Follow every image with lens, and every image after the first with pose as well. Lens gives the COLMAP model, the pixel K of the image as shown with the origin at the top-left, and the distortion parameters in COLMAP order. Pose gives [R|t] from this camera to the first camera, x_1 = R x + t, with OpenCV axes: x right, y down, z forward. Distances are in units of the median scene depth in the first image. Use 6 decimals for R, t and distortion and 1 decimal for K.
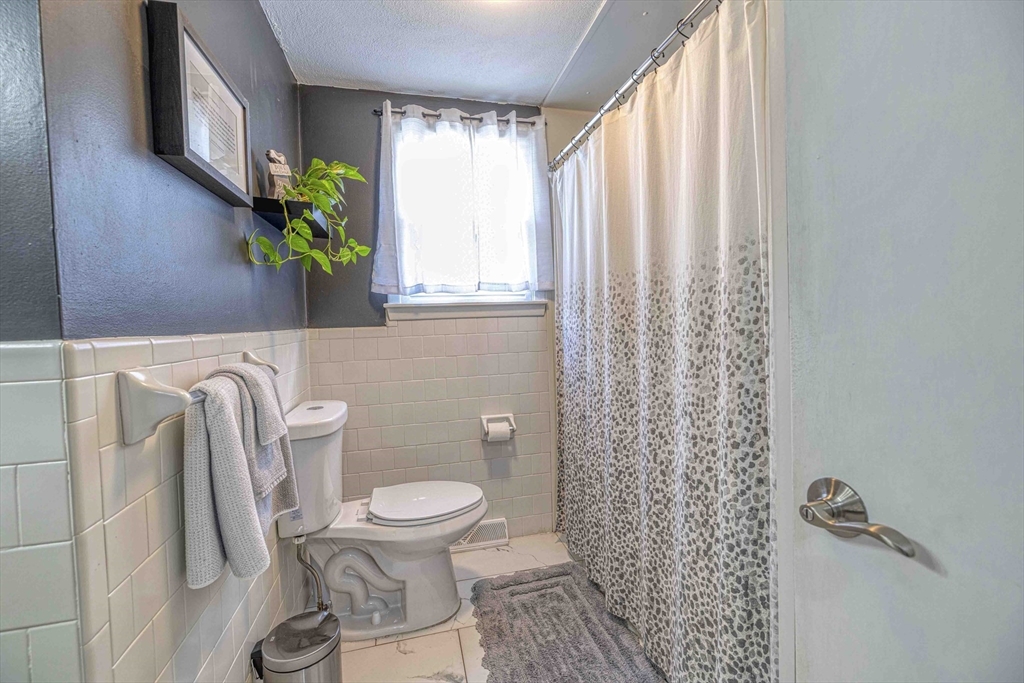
lens RADIAL K [[425.9, 0, 508.0], [0, 425.9, 334.4], [0, 0, 1]] dist [-0.002182, -0.000209]
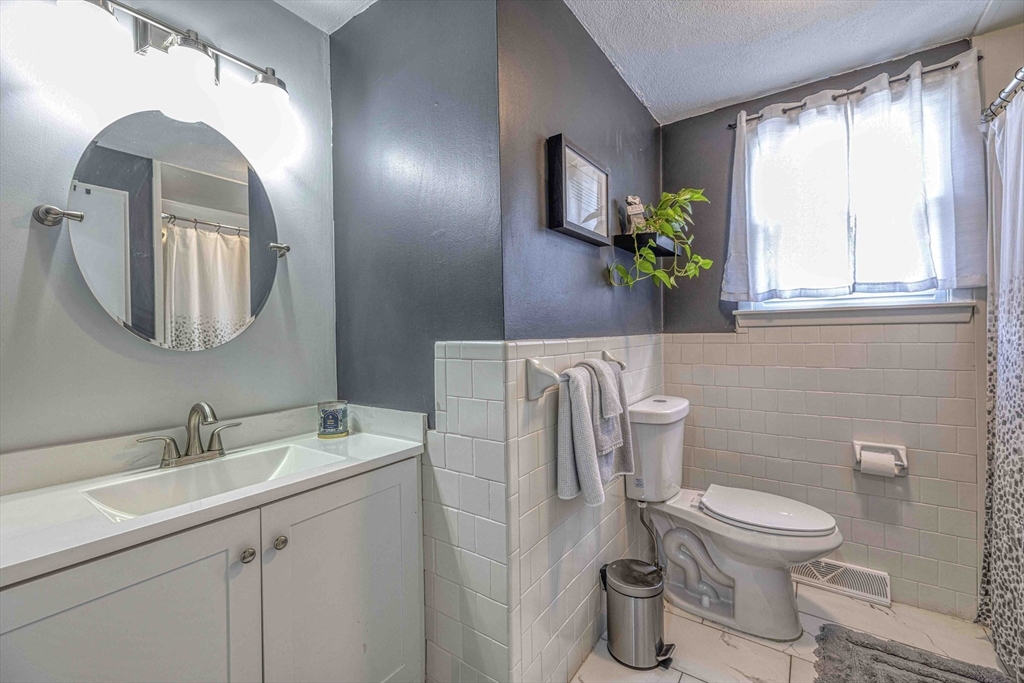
lens RADIAL K [[425.9, 0, 508.0], [0, 425.9, 334.4], [0, 0, 1]] dist [-0.002182, -0.000209]
pose [[0.651283, 0.022913, -0.758489, 0.168049], [-0.025734, 0.999636, 0.008101, -0.011700], [0.758398, 0.014243, 0.651636, -0.101027]]
